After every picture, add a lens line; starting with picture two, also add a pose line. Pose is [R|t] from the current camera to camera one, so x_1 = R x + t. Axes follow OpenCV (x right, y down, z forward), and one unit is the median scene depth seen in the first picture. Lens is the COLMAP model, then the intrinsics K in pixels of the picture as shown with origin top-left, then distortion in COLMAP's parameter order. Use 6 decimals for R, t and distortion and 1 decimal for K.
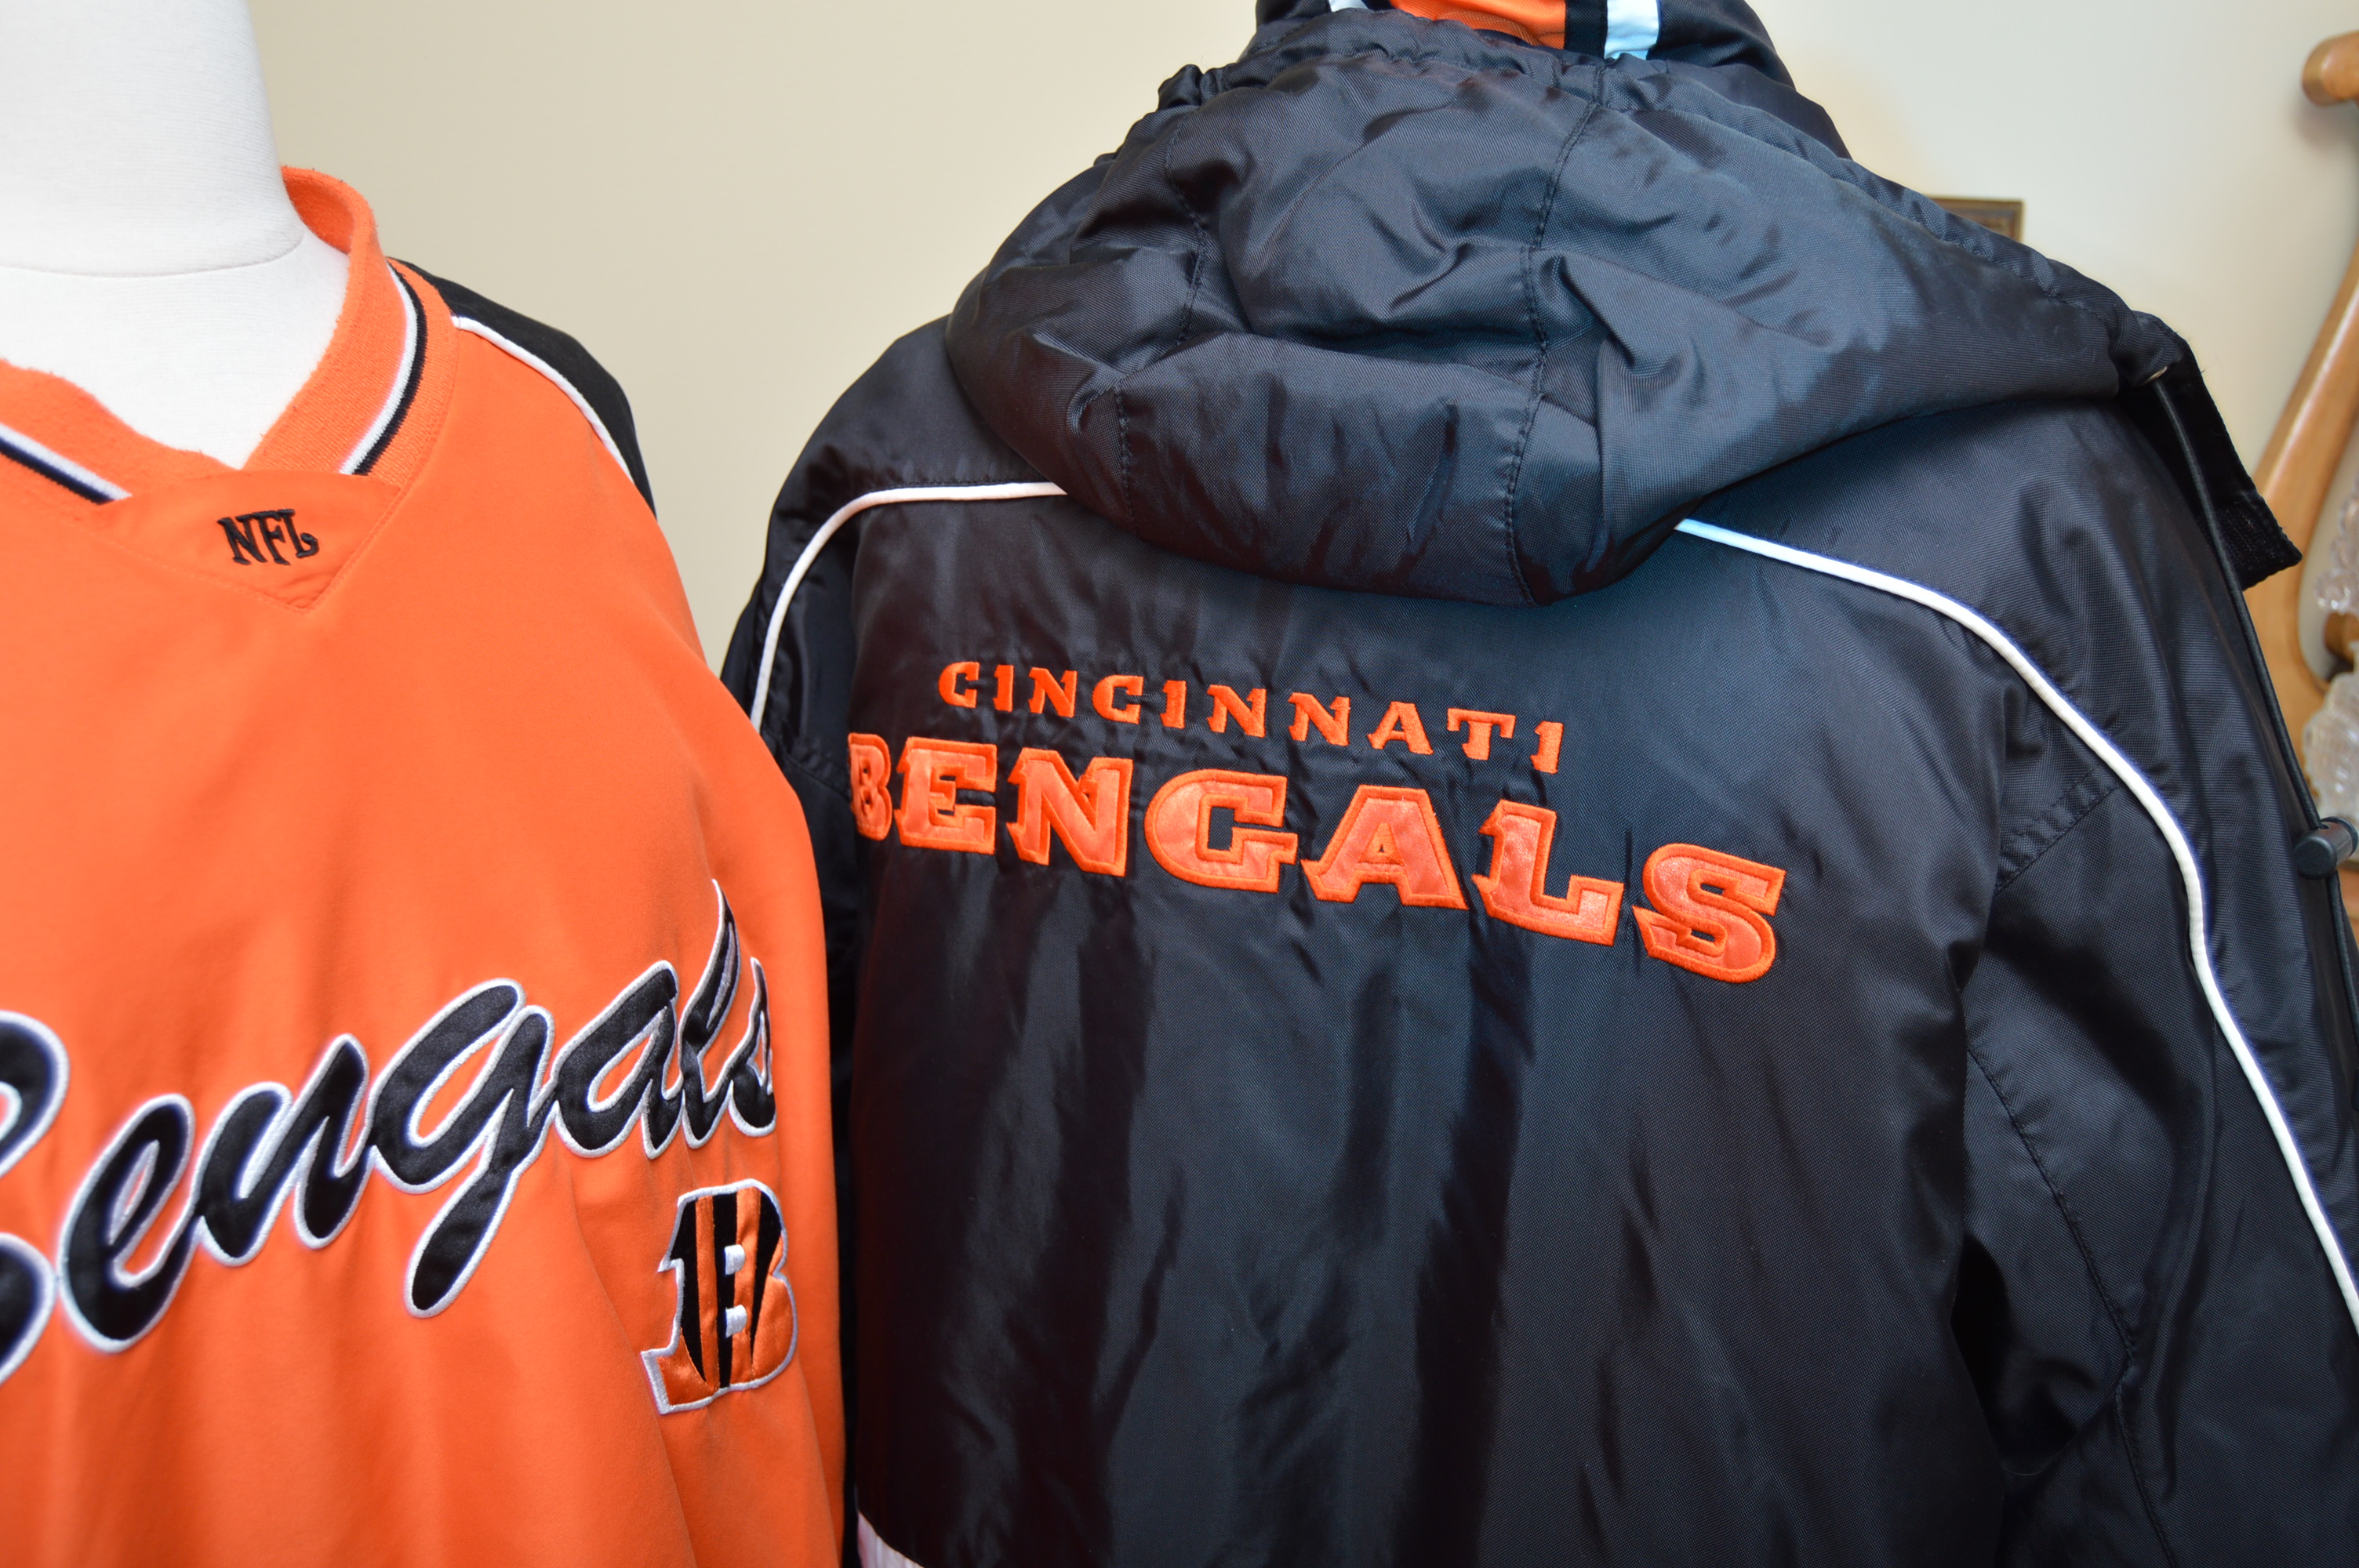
lens RADIAL K [[2337.2, 0, 1179.5], [0, 2337.2, 784.0], [0, 0, 1]] dist [-0.083162, 0.037618]
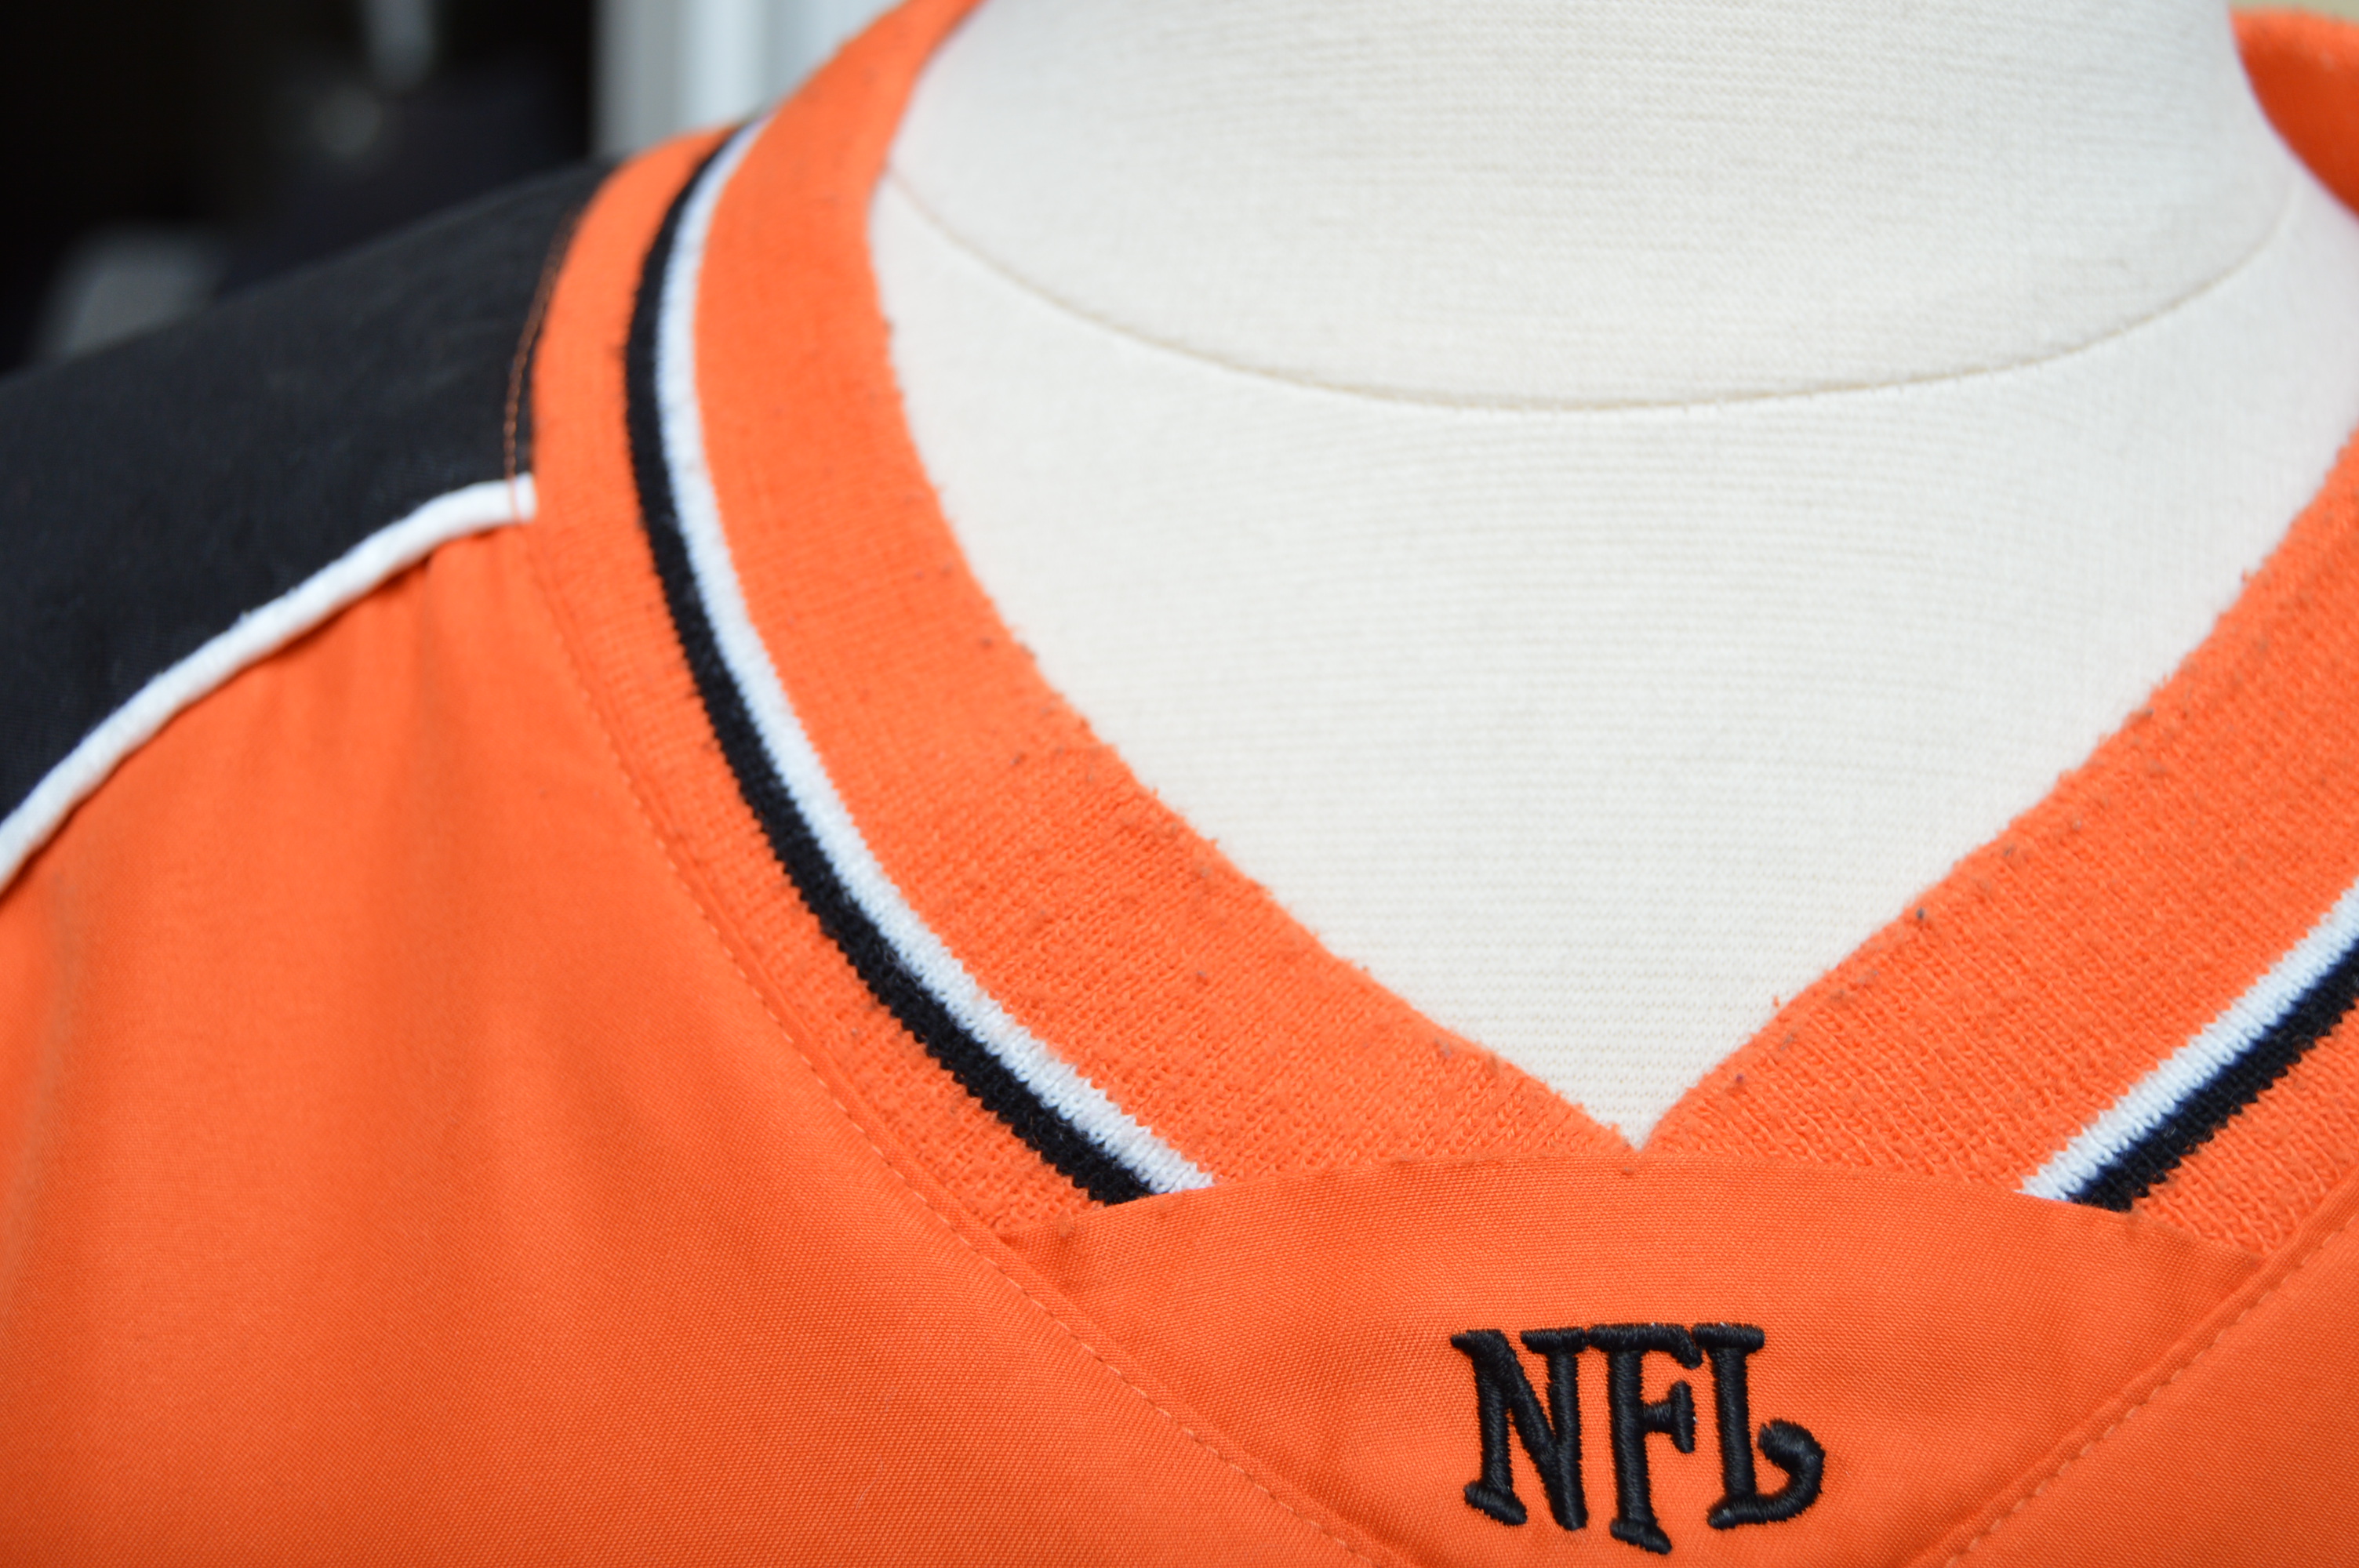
lens RADIAL K [[3414.0, 0, 1180.8], [0, 3414.0, 745.2], [0, 0, 1]] dist [-0.128307, 0.353658]
pose [[0.636067, 0.166884, -0.753371, -0.136729], [-0.196507, 0.979175, 0.050993, -0.183799], [0.746193, 0.115608, 0.655615, 0.656684]]
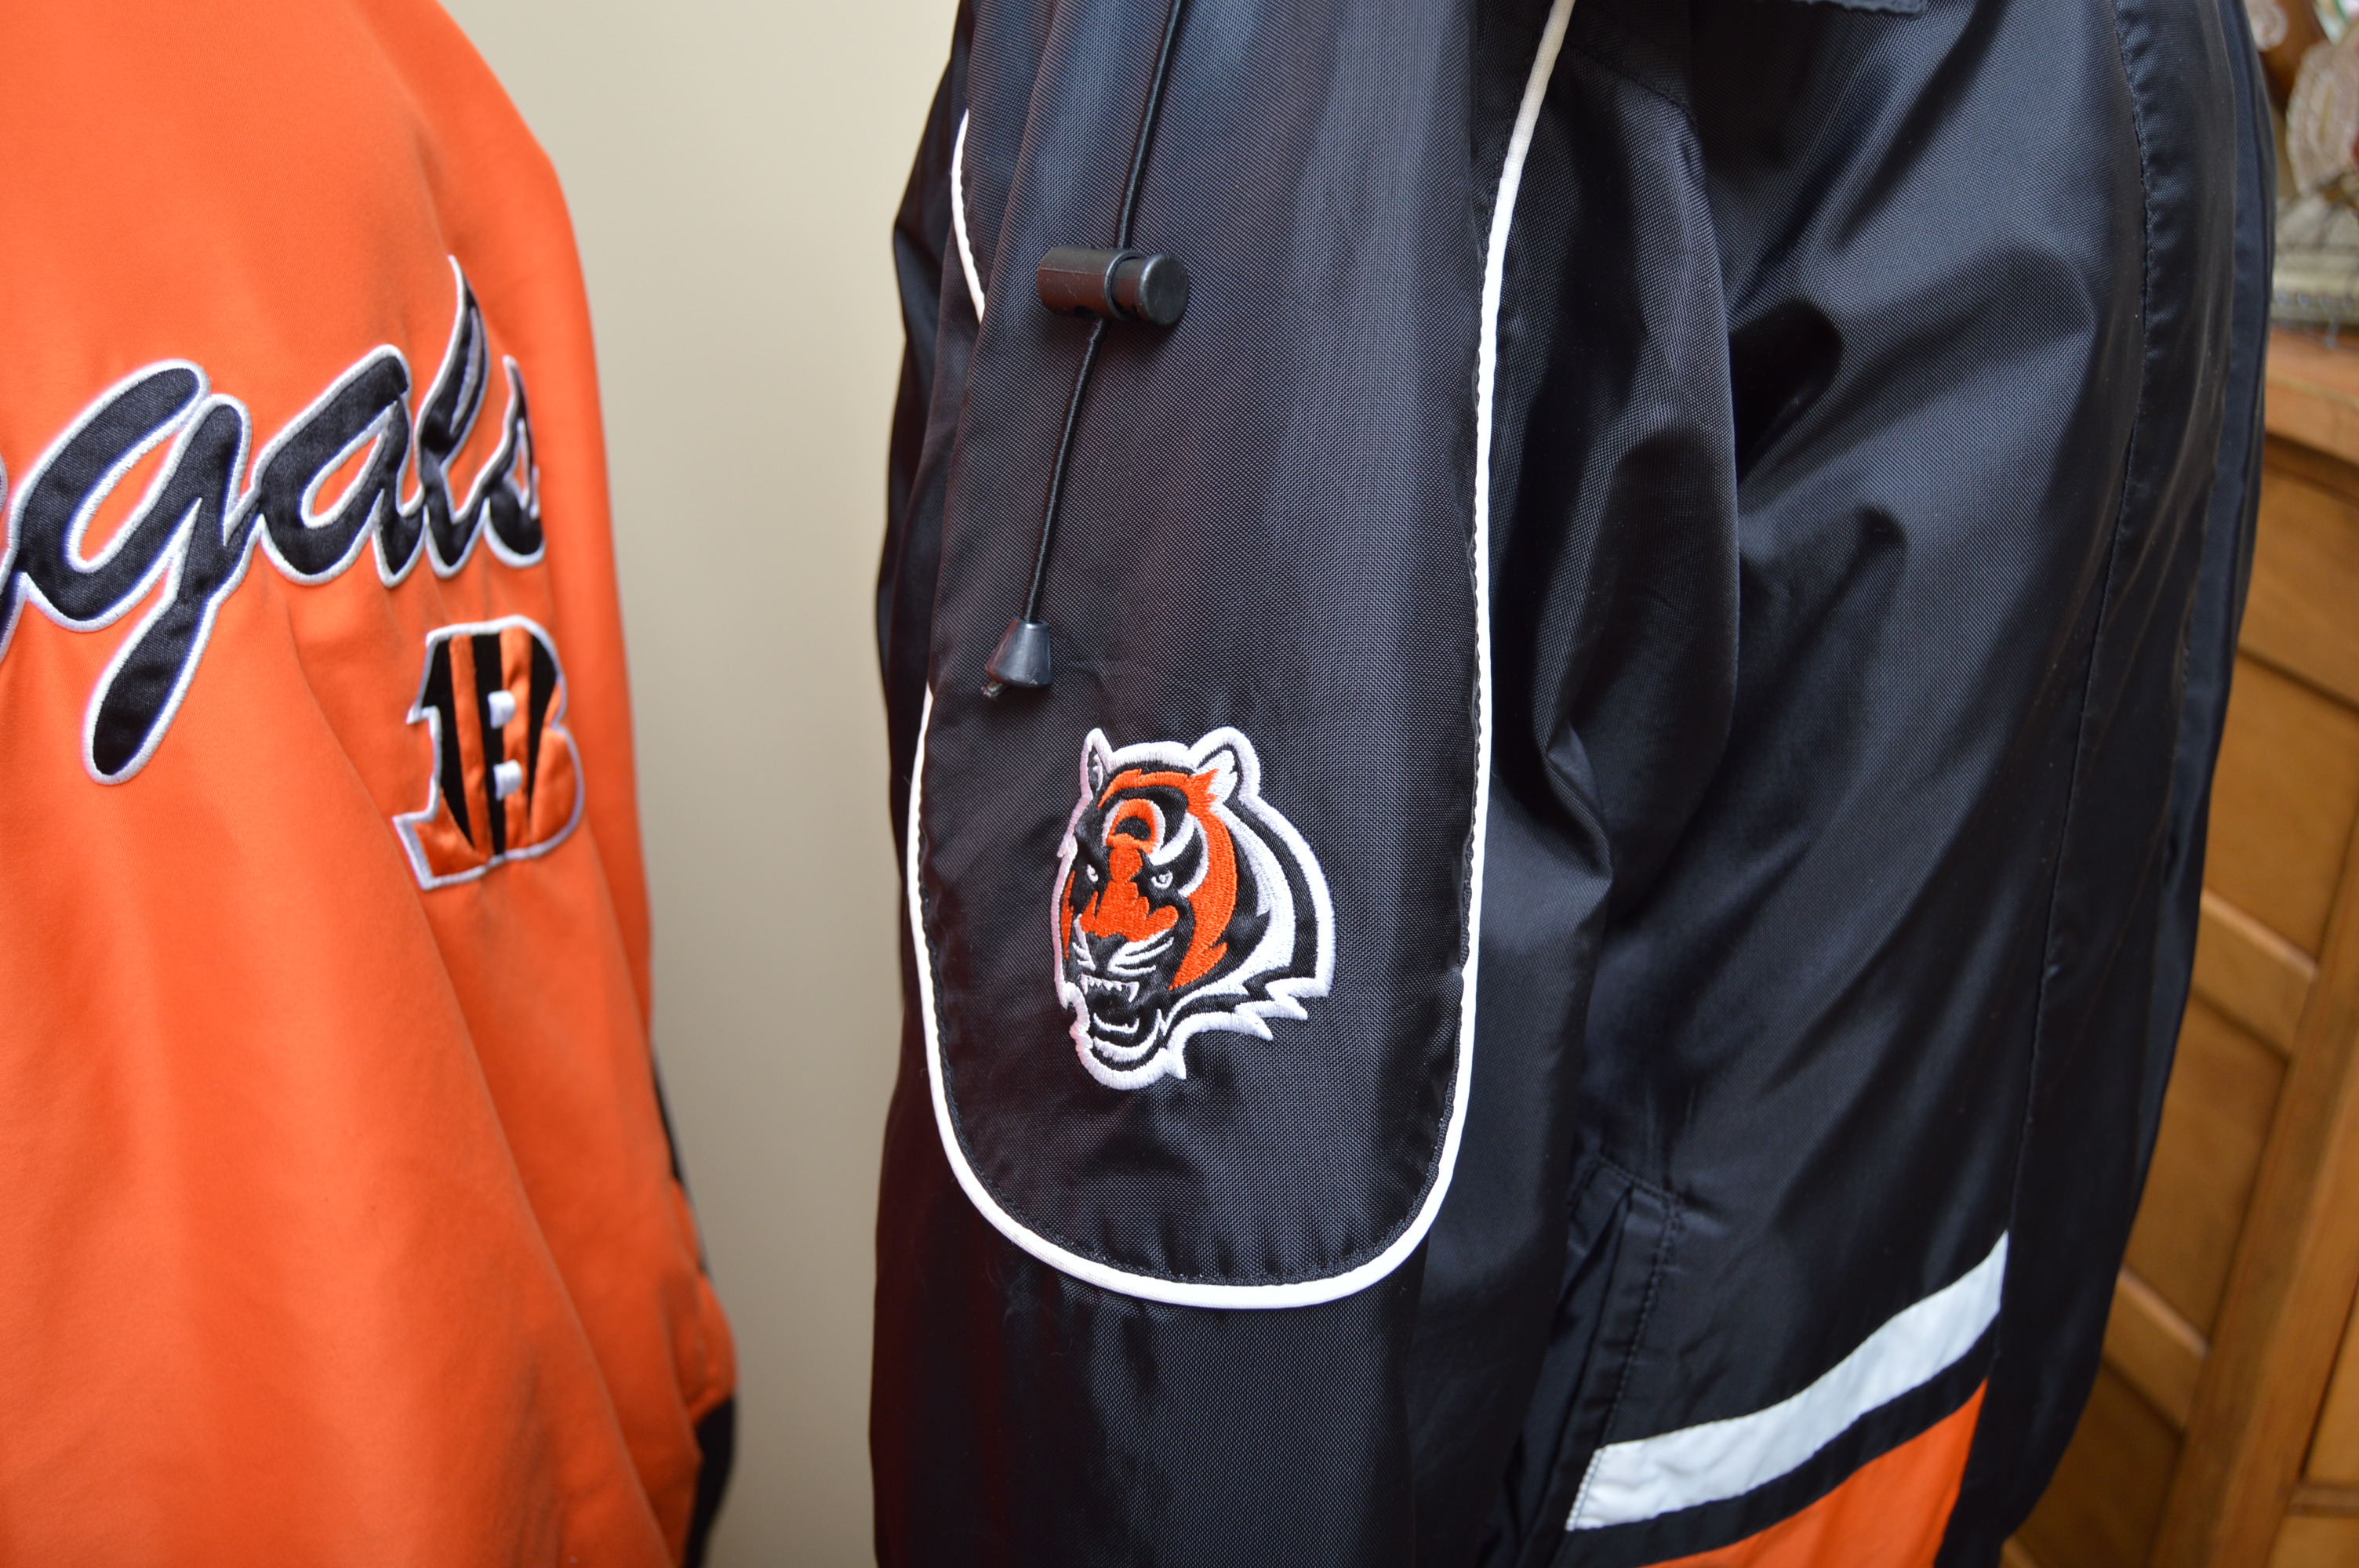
lens RADIAL K [[2152.8, 0, 1179.5], [0, 2152.8, 784.0], [0, 0, 1]] dist [-0.073992, 0.013916]
pose [[0.993588, -0.025412, 0.110165, -0.035426], [0.000462, 0.975317, 0.220809, 0.064966], [-0.113057, -0.219343, 0.969075, 0.229567]]
